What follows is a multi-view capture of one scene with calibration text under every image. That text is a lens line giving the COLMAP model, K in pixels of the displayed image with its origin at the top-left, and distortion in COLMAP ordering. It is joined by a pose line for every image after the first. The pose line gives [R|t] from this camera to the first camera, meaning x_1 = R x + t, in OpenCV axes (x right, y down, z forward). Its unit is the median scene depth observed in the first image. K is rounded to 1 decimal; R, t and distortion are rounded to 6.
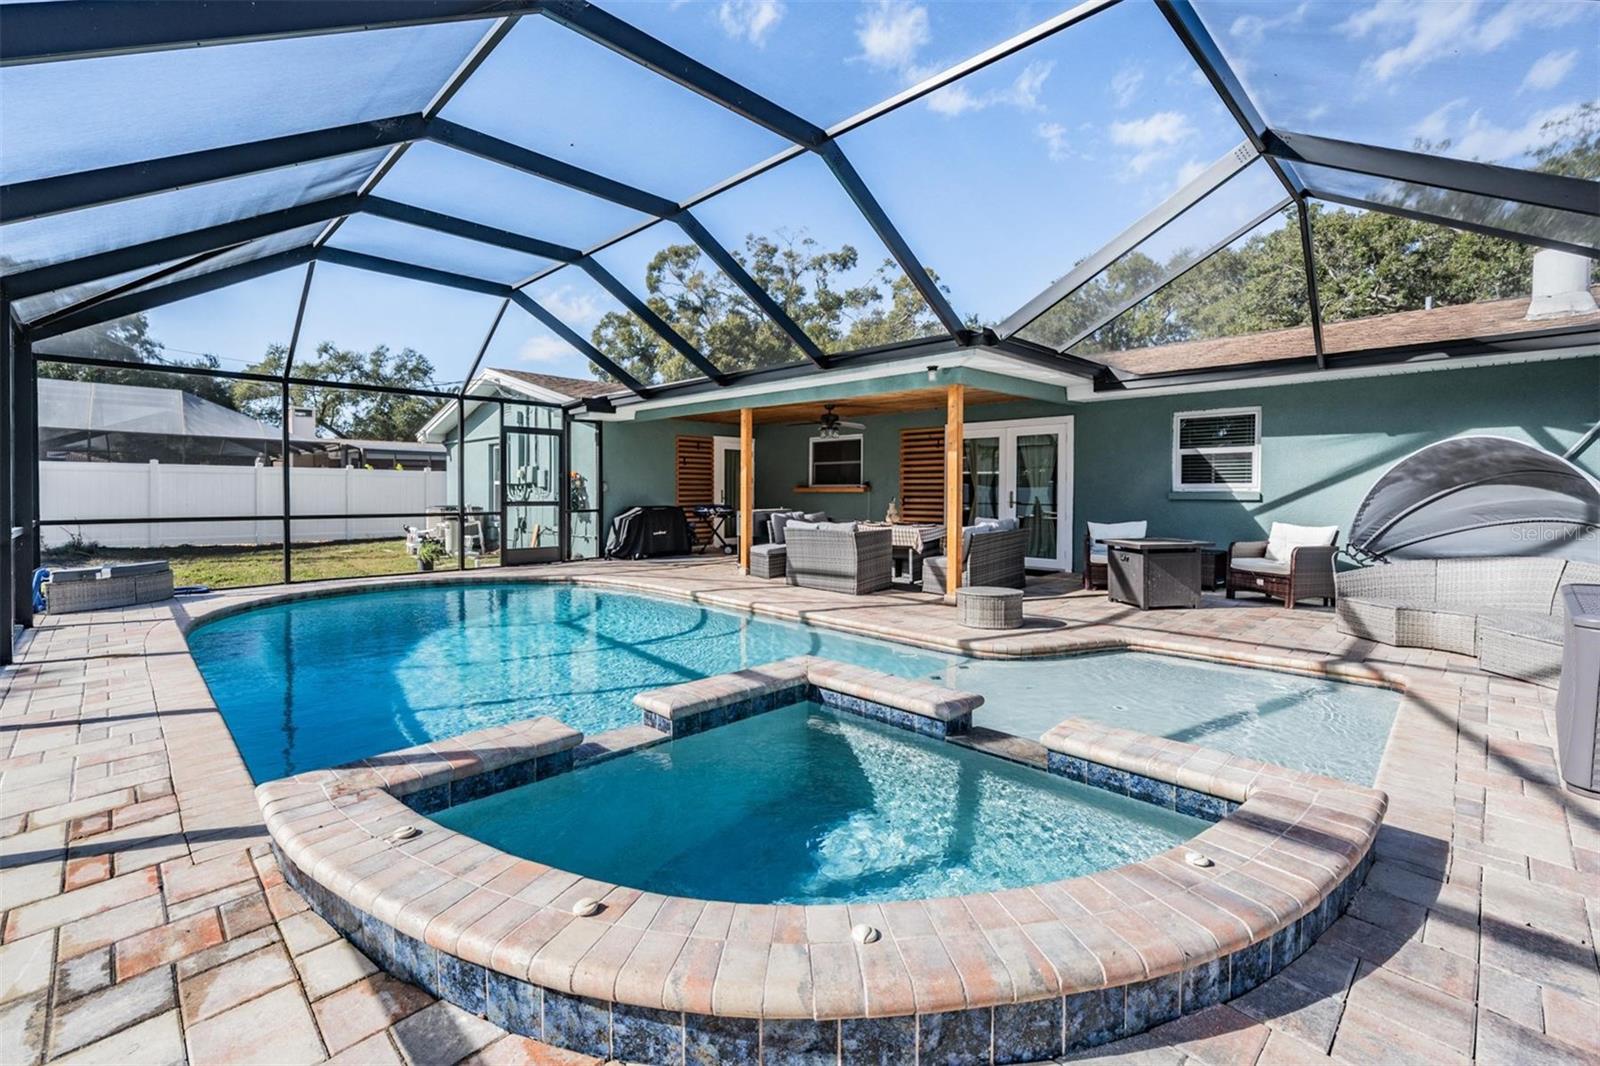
lens RADIAL K [[694.4, 0, 802.2], [0, 694.4, 505.9], [0, 0, 1]] dist [-0.000846, -0.000214]
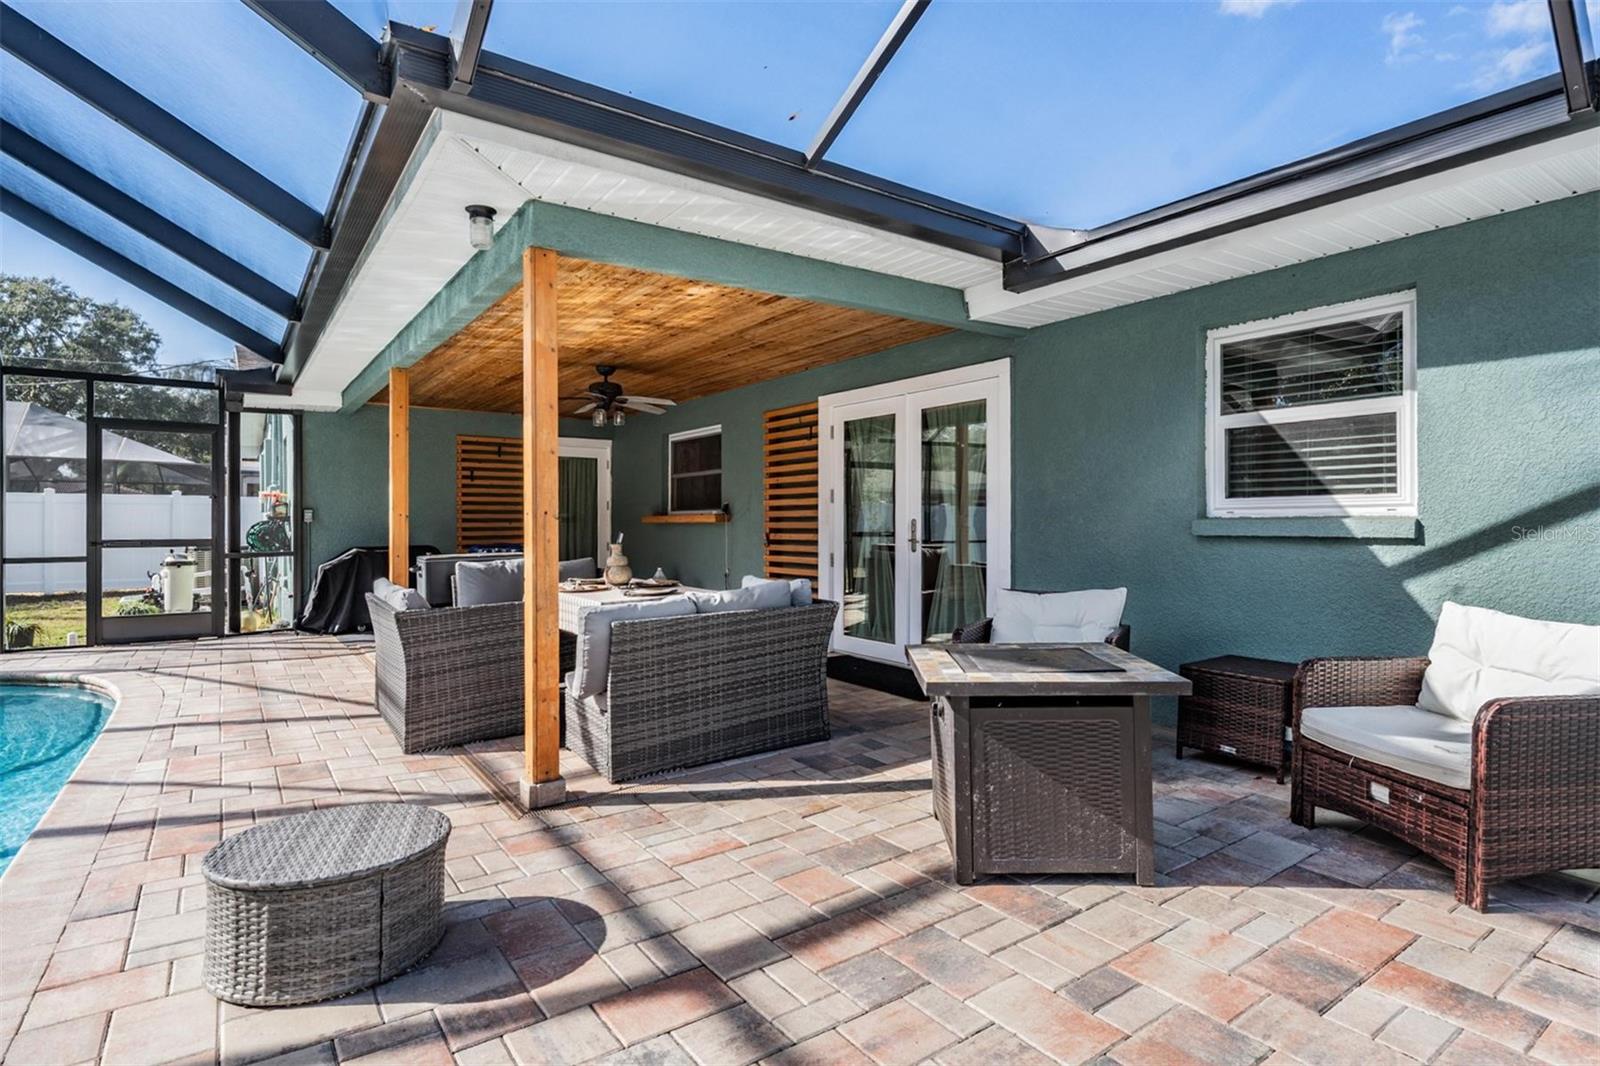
lens RADIAL K [[809.7, 0, 799.0], [0, 809.7, 524.3], [0, 0, 1]] dist [0.001724, 0.001163]
pose [[0.985800, -0.004133, -0.167874, 0.373652], [0.000934, 0.999817, -0.019132, -0.007096], [0.167922, 0.018704, 0.985623, 0.474867]]
